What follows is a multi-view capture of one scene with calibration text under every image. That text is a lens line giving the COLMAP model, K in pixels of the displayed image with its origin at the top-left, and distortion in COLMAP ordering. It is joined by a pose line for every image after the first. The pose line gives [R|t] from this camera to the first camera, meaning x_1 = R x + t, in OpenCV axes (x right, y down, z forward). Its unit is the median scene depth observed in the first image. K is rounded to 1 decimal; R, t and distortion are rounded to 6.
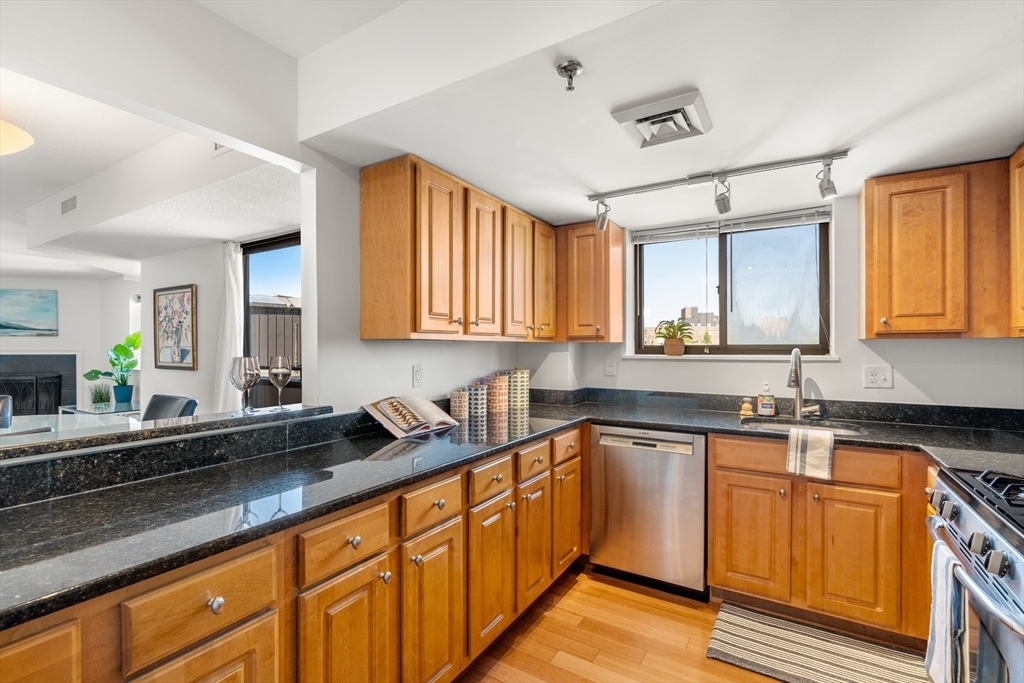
lens RADIAL K [[465.0, 0, 511.8], [0, 465.0, 346.5], [0, 0, 1]] dist [0.002283, 0.000639]
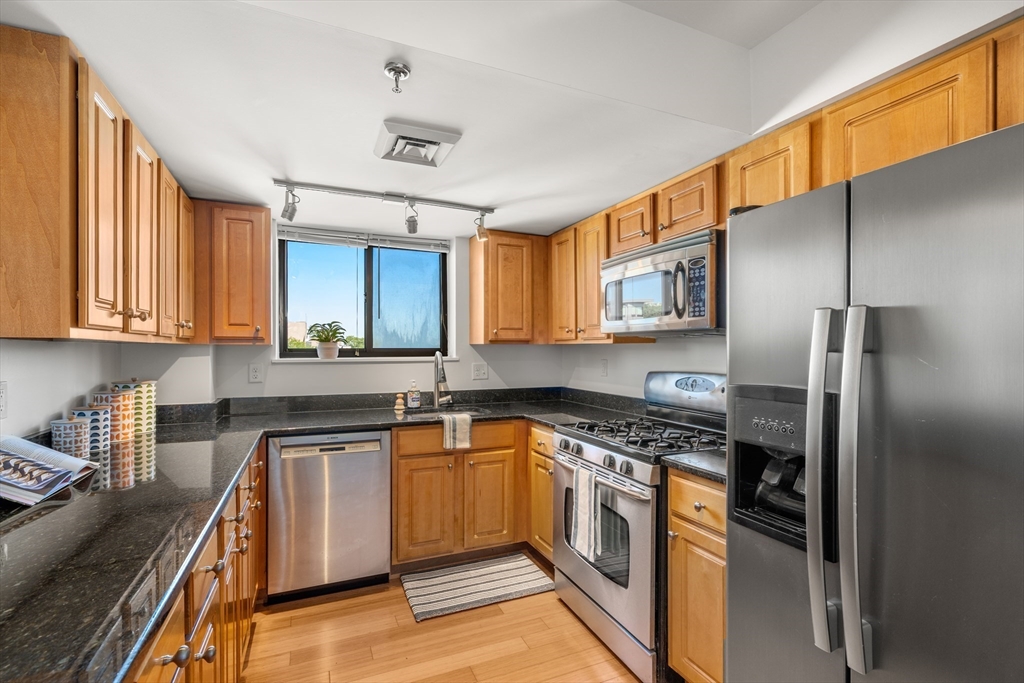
lens RADIAL K [[463.0, 0, 510.3], [0, 463.0, 348.8], [0, 0, 1]] dist [-0.001437, 0.000126]
pose [[0.575758, 0.001115, 0.817620, -0.321694], [-0.001078, 0.999999, -0.000604, -0.001657], [-0.817620, -0.000534, 0.575759, 0.138506]]
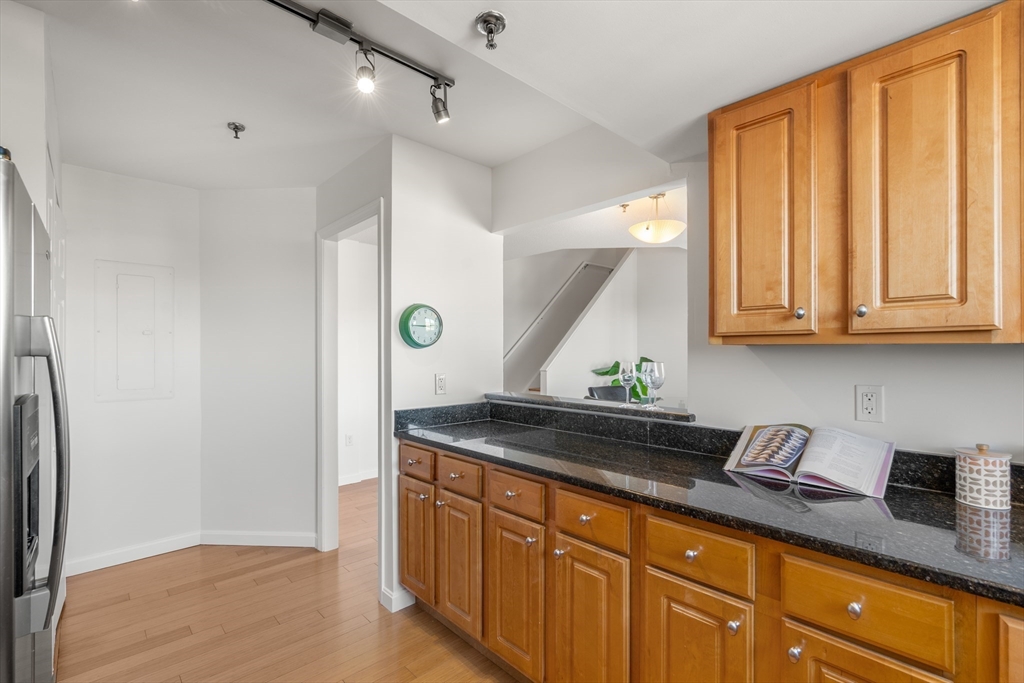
lens RADIAL K [[465.0, 0, 511.8], [0, 465.0, 346.5], [0, 0, 1]] dist [0.002283, 0.000639]
pose [[-0.273933, -0.009718, -0.961700, 0.539731], [0.000788, 0.999946, -0.010329, -0.004792], [0.961748, -0.003588, -0.273911, 0.747764]]
